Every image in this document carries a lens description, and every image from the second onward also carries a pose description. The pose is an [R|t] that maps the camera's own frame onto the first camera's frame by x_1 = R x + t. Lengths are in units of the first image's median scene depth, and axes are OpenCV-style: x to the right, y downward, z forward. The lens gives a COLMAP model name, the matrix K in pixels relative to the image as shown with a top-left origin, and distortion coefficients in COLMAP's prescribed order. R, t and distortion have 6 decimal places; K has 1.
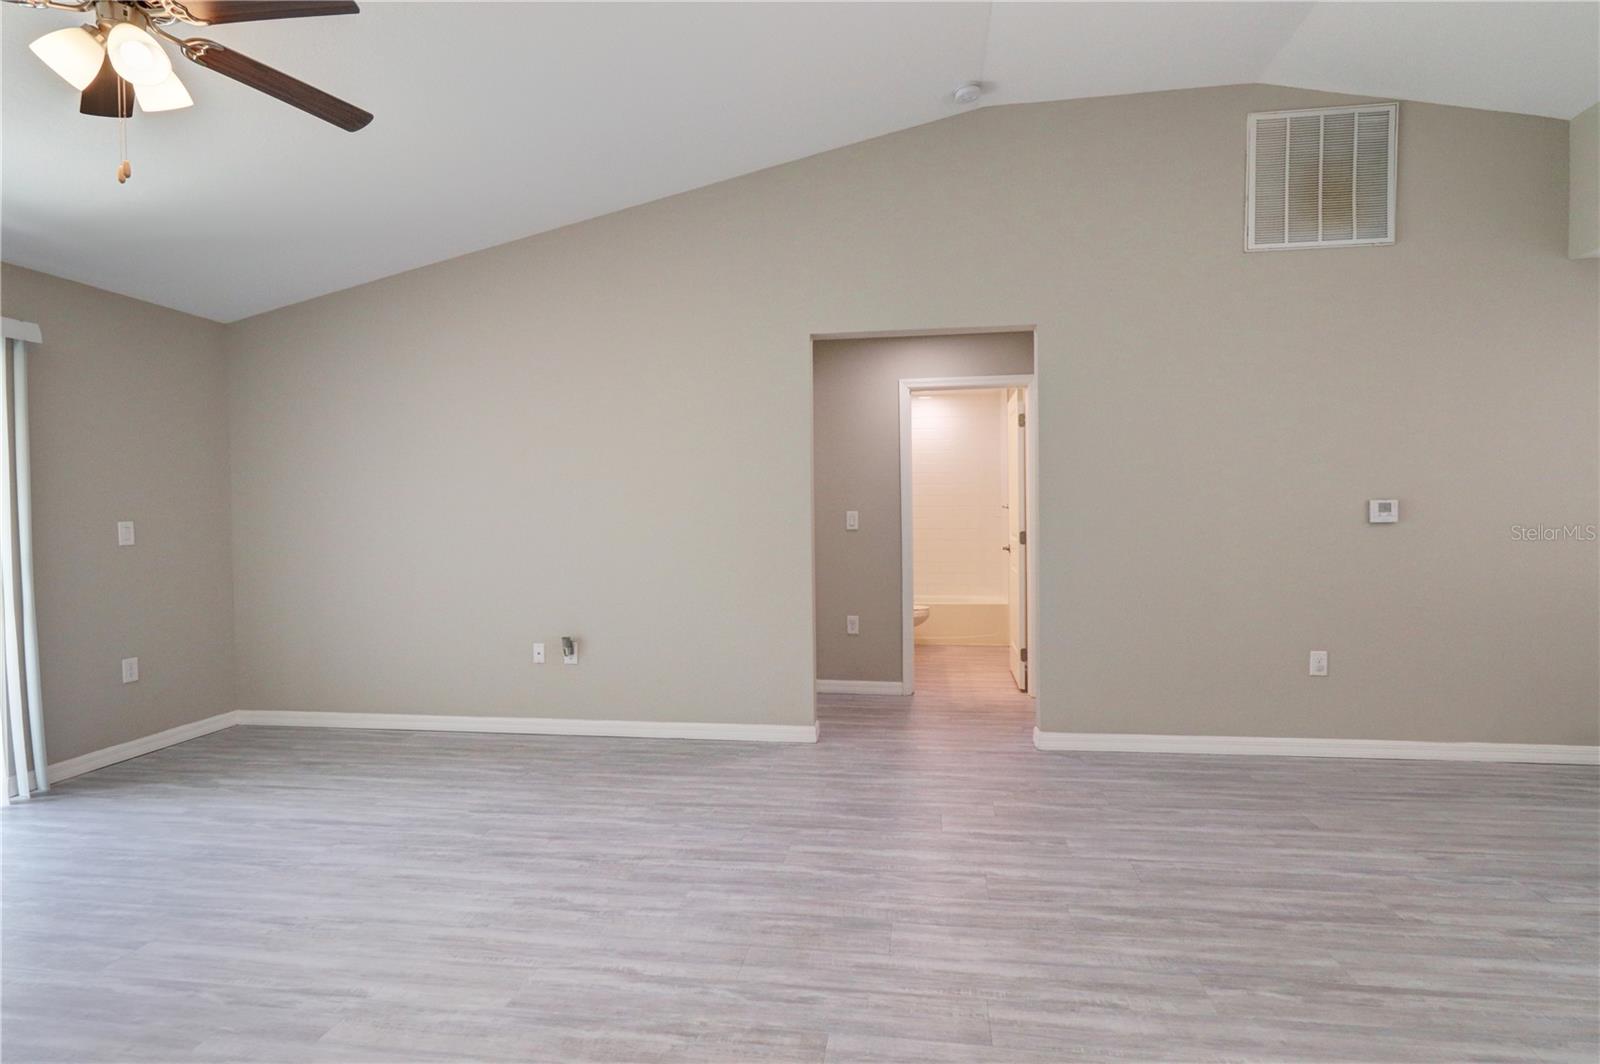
lens RADIAL K [[779.1, 0, 803.2], [0, 779.1, 512.7], [0, 0, 1]] dist [-0.000519, -0.000543]
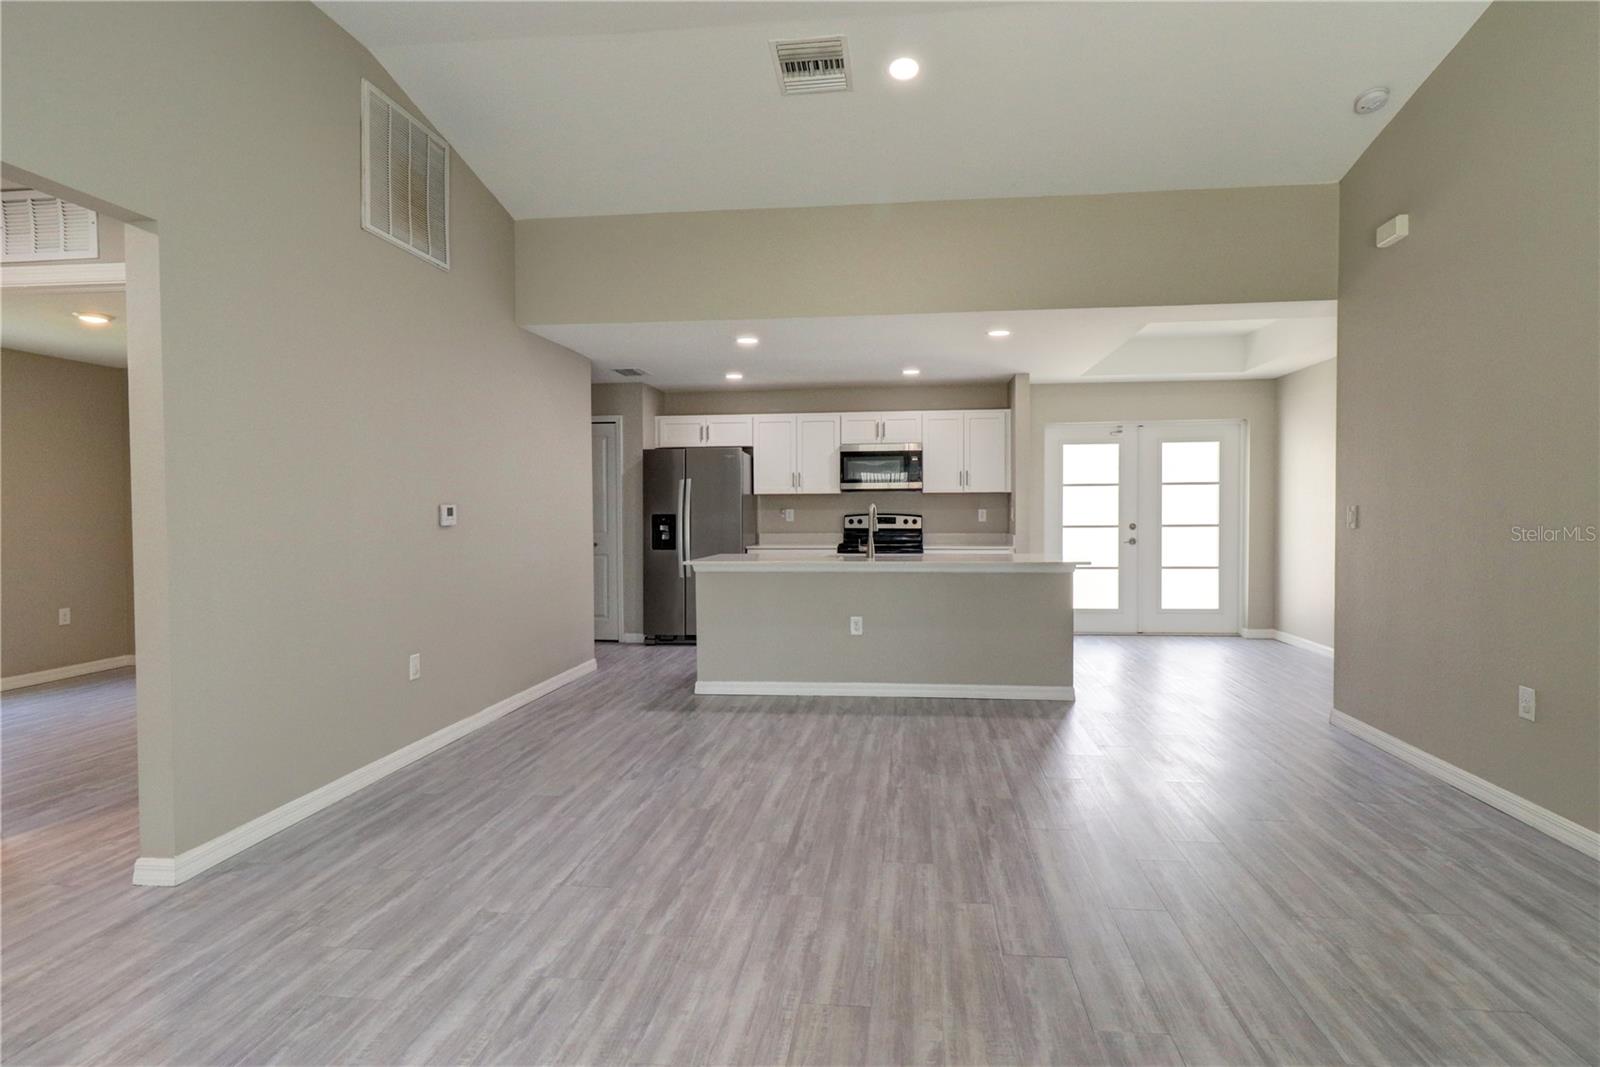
lens RADIAL K [[812.4, 0, 822.9], [0, 812.4, 523.7], [0, 0, 1]] dist [0.000462, 0.000499]
pose [[-0.022094, -0.010445, 0.999701, -0.465025], [0.012246, 0.999868, 0.010717, 0.004178], [-0.999681, 0.012479, -0.021963, 0.581621]]
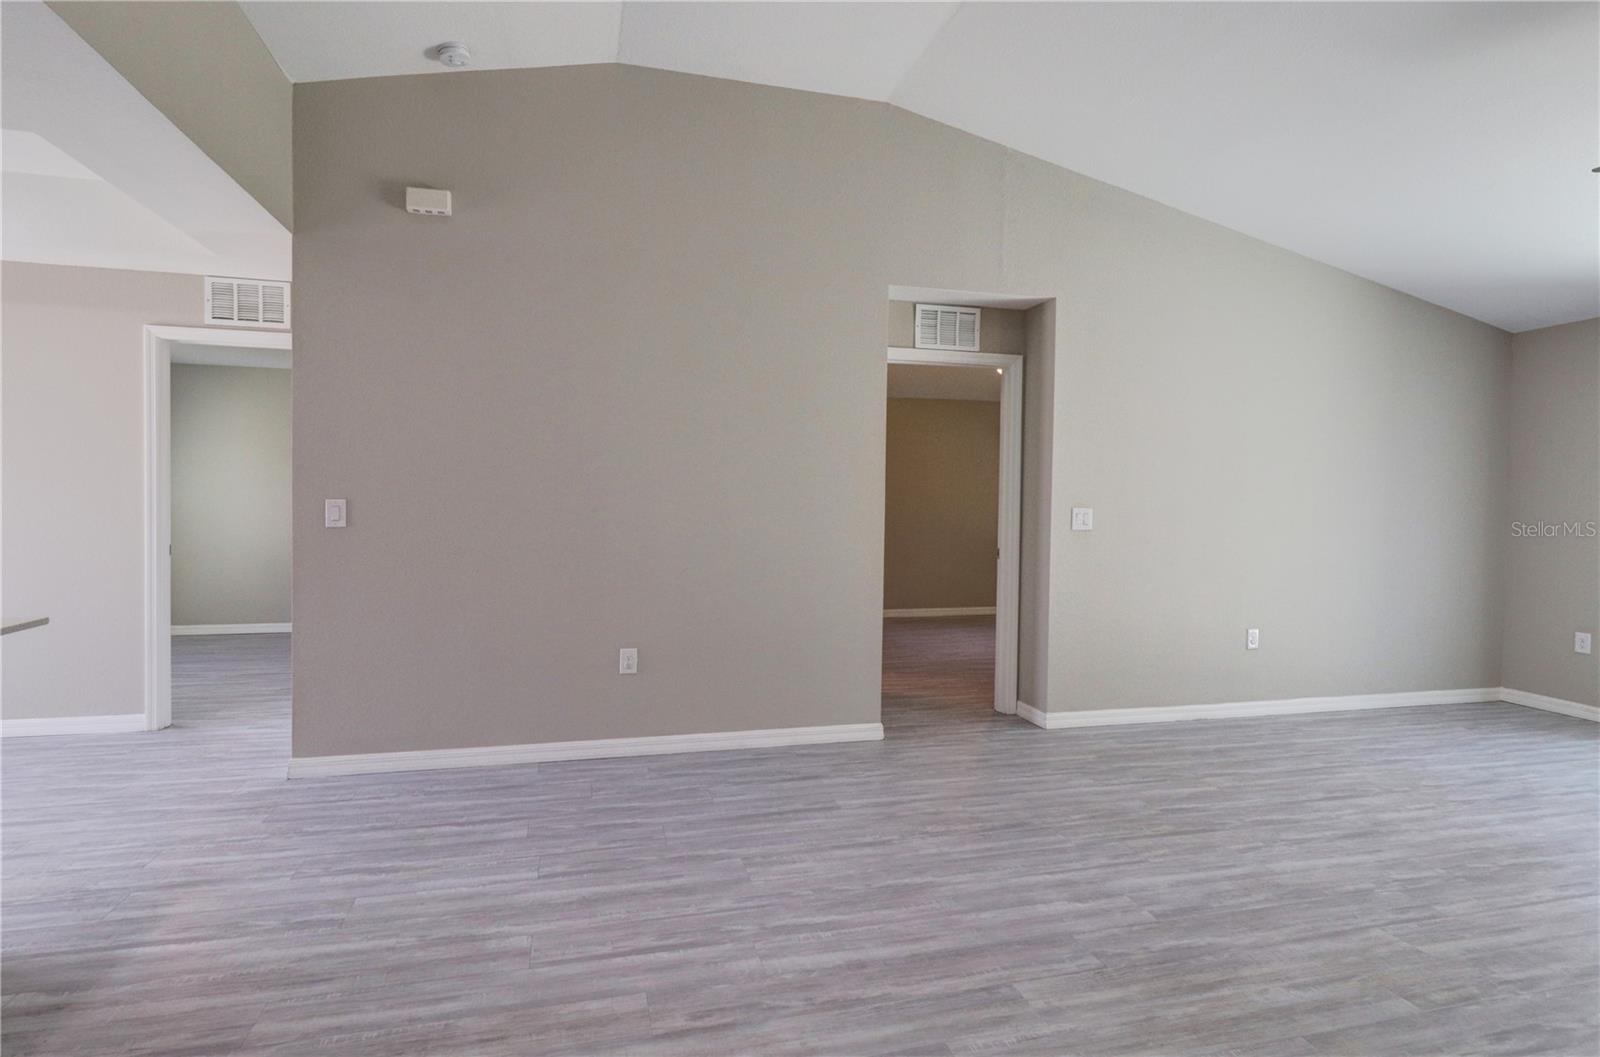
lens RADIAL K [[802.7, 0, 800.0], [0, 802.7, 528.5], [0, 0, 1]] dist [-0.001832, -0.000578]
pose [[-0.926178, 0.008962, -0.376981, 0.661983], [-0.006151, 0.999225, 0.038867, -0.006341], [0.377037, 0.038317, -0.925405, 0.909582]]
